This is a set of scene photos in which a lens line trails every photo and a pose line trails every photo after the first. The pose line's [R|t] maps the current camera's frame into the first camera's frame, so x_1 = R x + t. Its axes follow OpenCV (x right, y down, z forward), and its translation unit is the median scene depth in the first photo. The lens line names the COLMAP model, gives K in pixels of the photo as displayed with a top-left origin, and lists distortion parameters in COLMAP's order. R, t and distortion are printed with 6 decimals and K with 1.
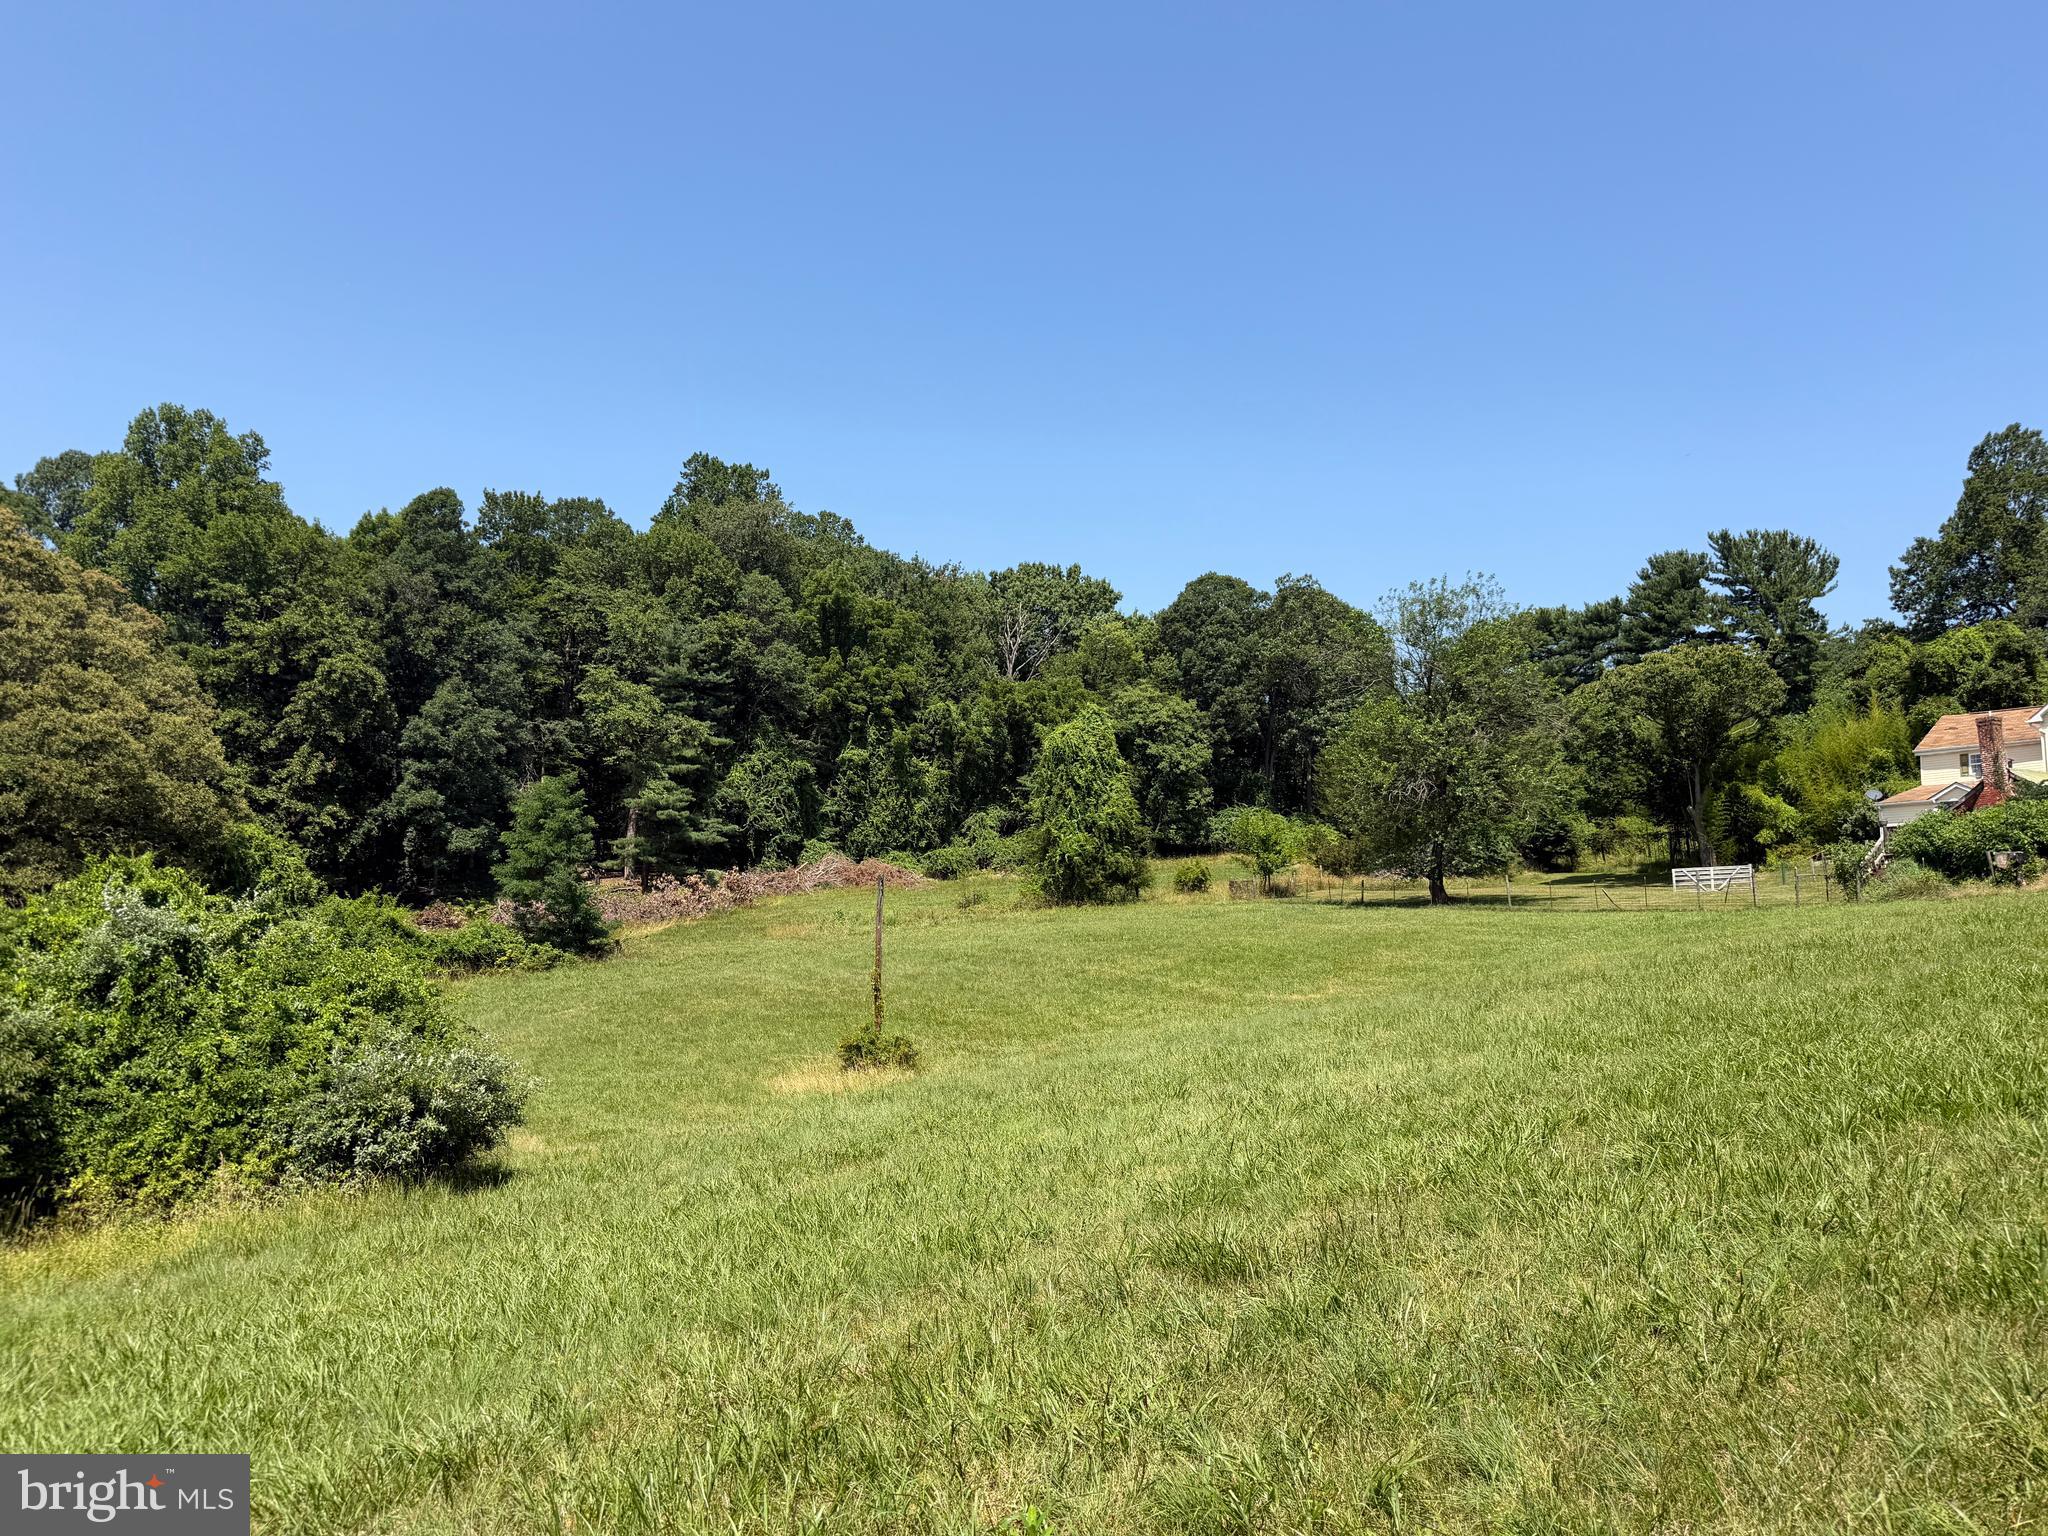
lens RADIAL K [[1372.2, 0, 1028.5], [0, 1372.2, 772.0], [0, 0, 1]] dist [0.158639, -0.206484]
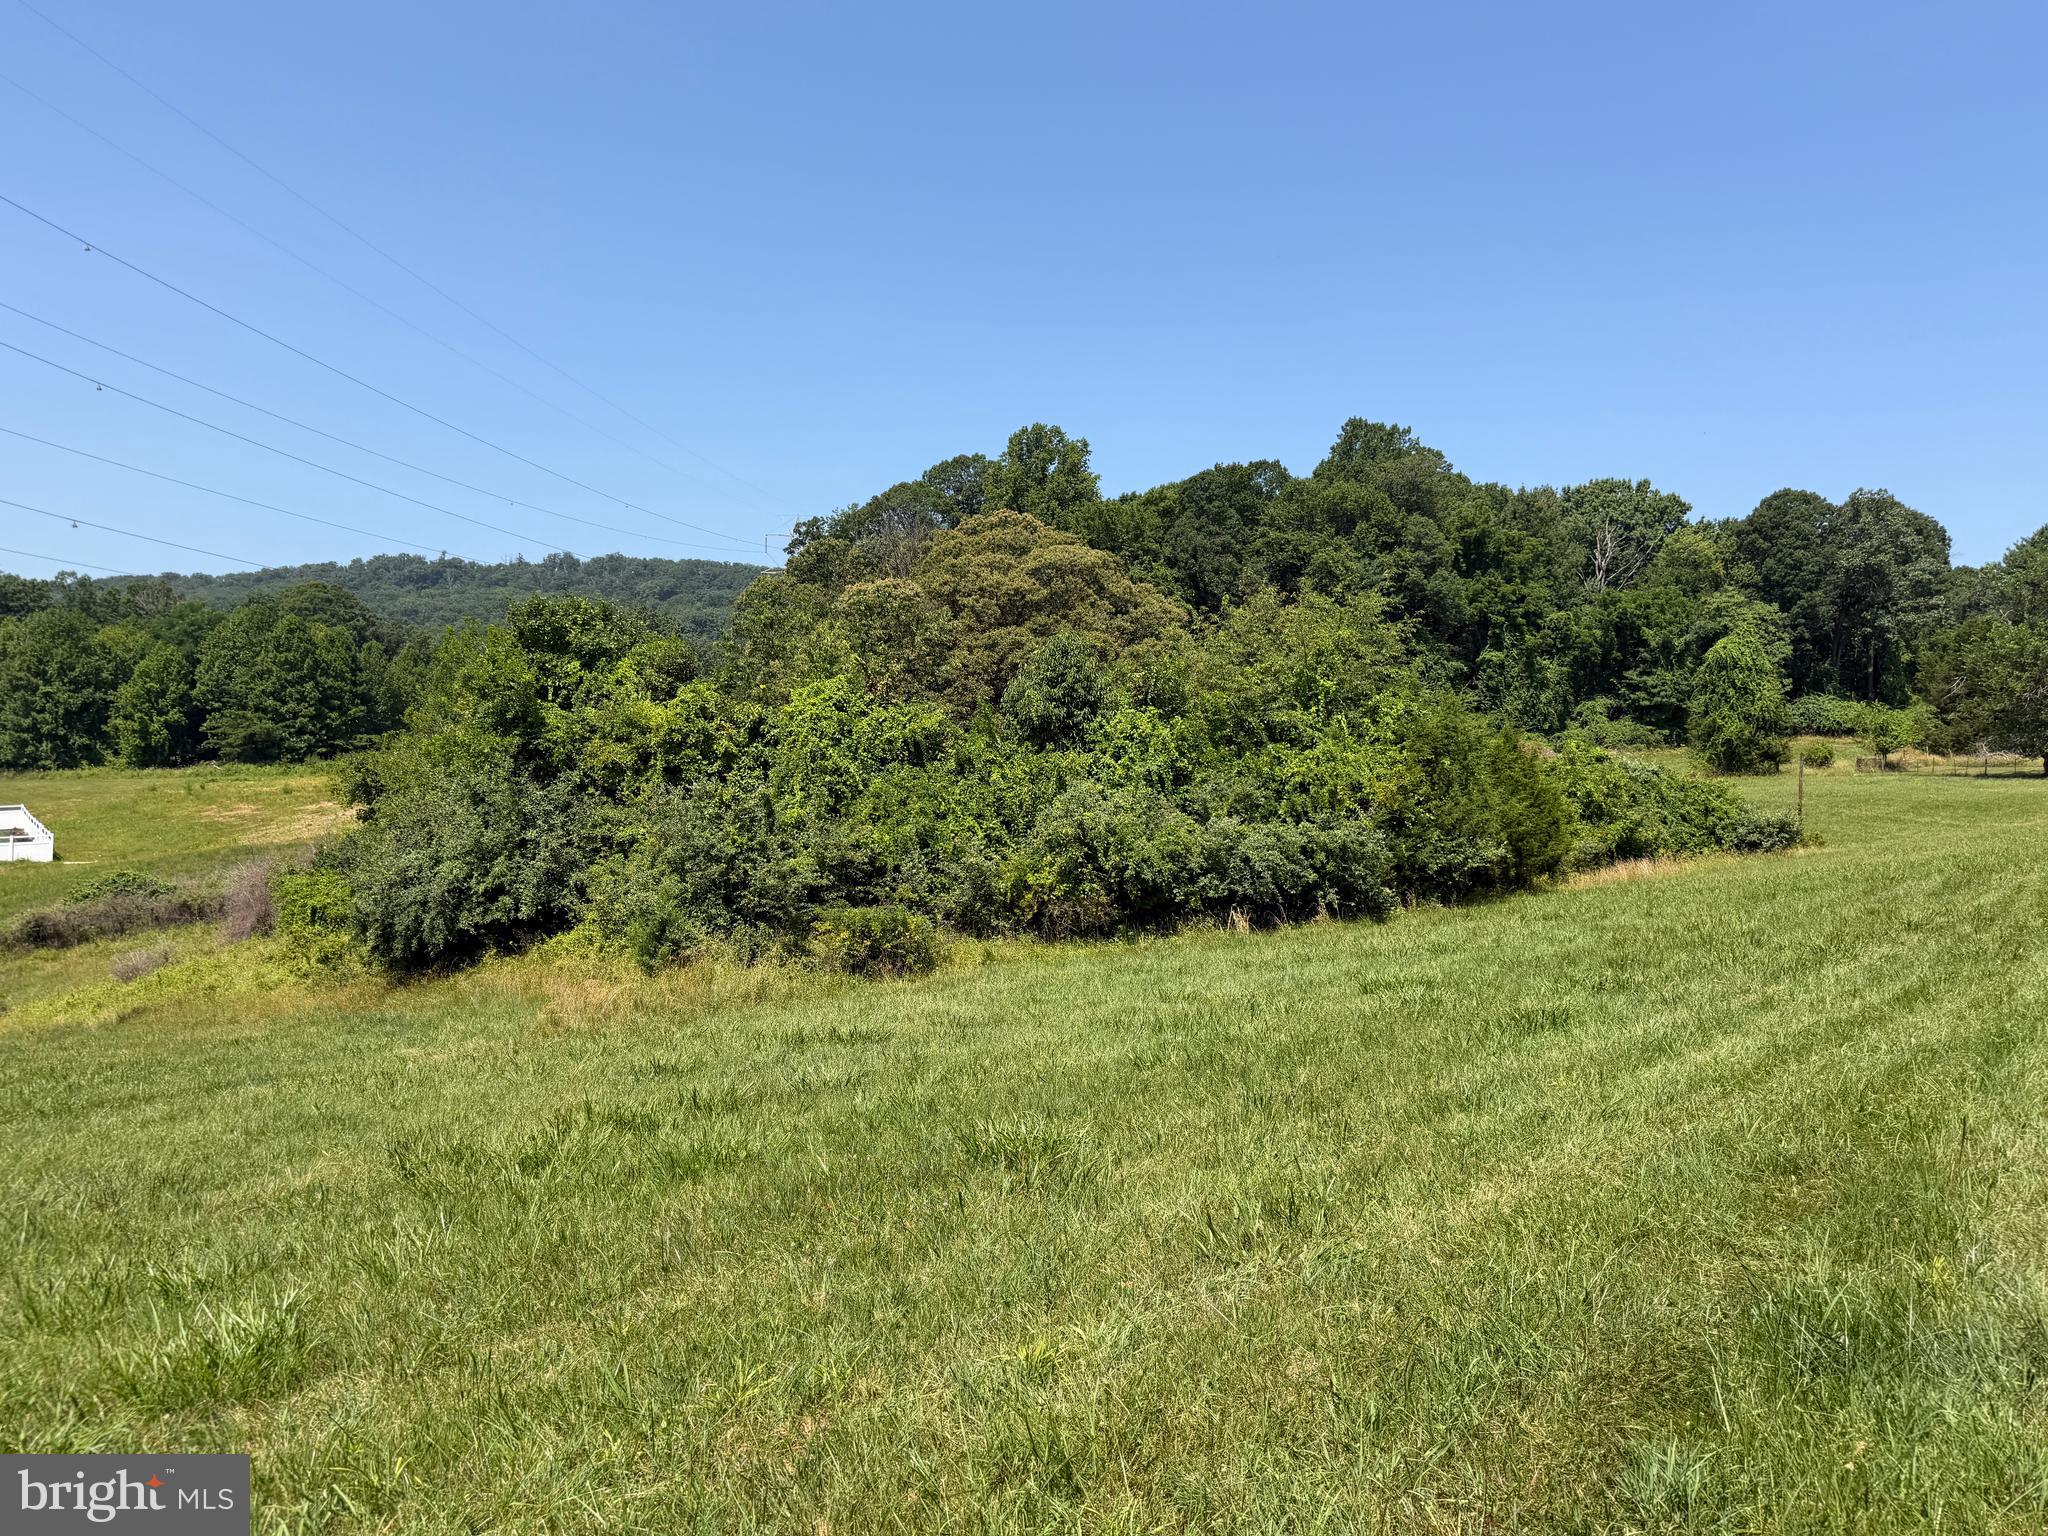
lens RADIAL K [[1415.8, 0, 1022.4], [0, 1415.8, 743.5], [0, 0, 1]] dist [-0.004837, -0.002617]
pose [[0.960627, 0.010210, -0.277652, -0.198353], [0.009450, 0.997546, 0.069377, -0.029152], [0.277679, -0.069270, 0.958173, -0.410641]]
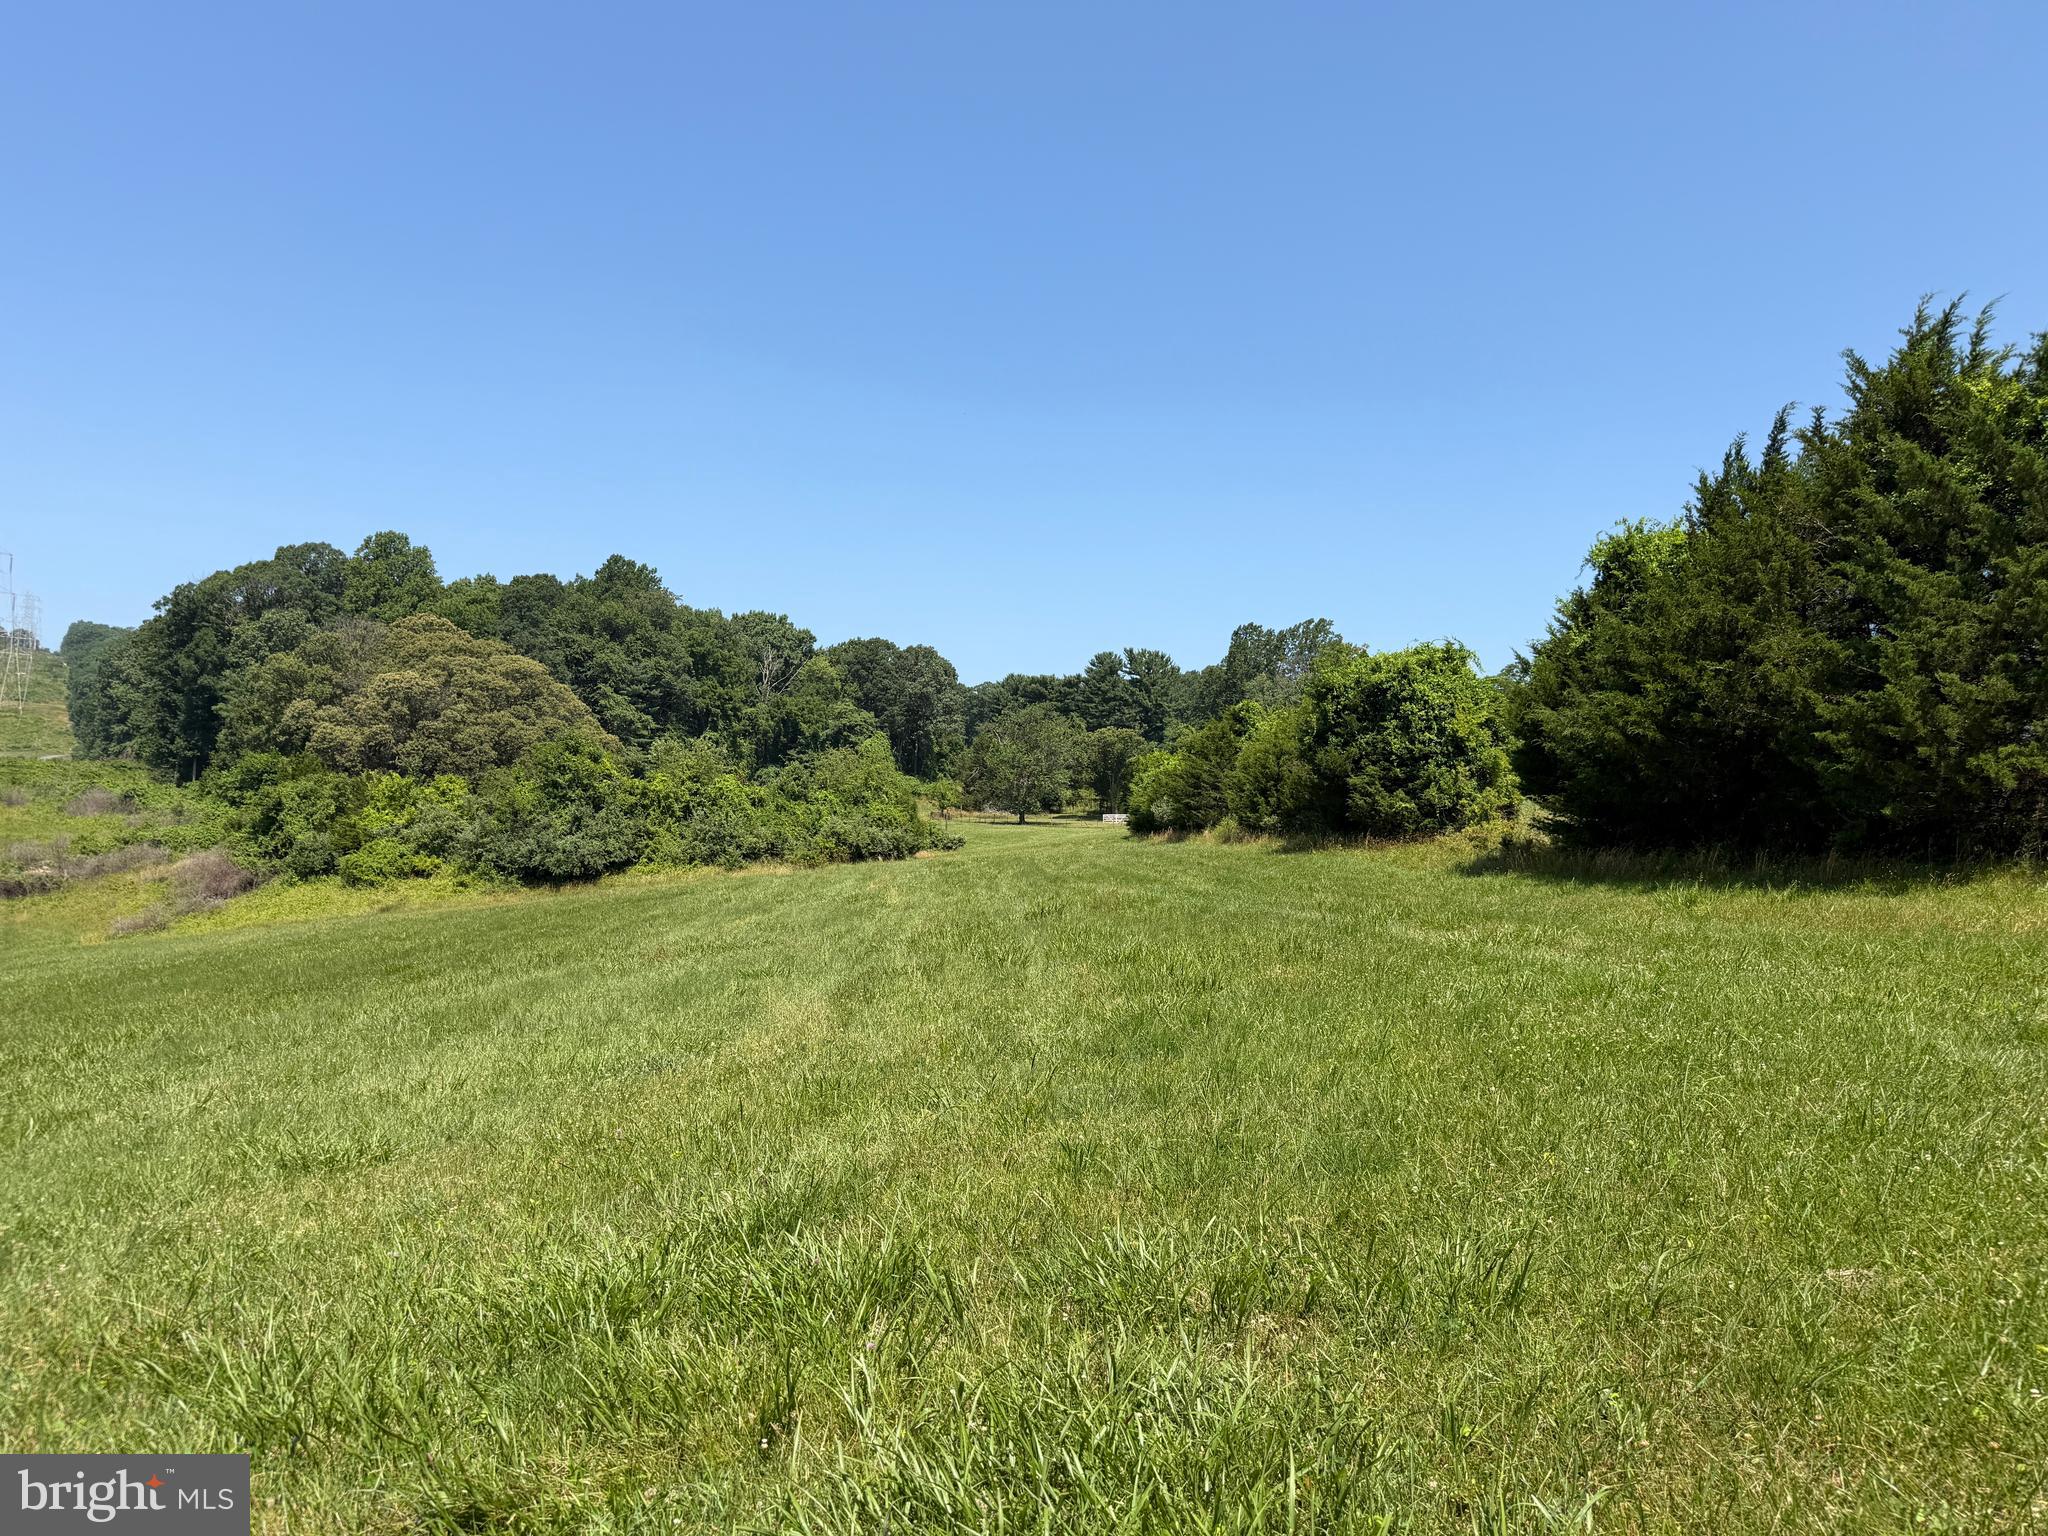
lens RADIAL K [[1413.5, 0, 1021.3], [0, 1413.5, 765.5], [0, 0, 1]] dist [0.082785, -0.122815]
pose [[0.922612, 0.058110, 0.381326, -0.516077], [-0.076015, 0.996592, 0.032047, -0.071577], [-0.378164, -0.058553, 0.923885, -1.028240]]
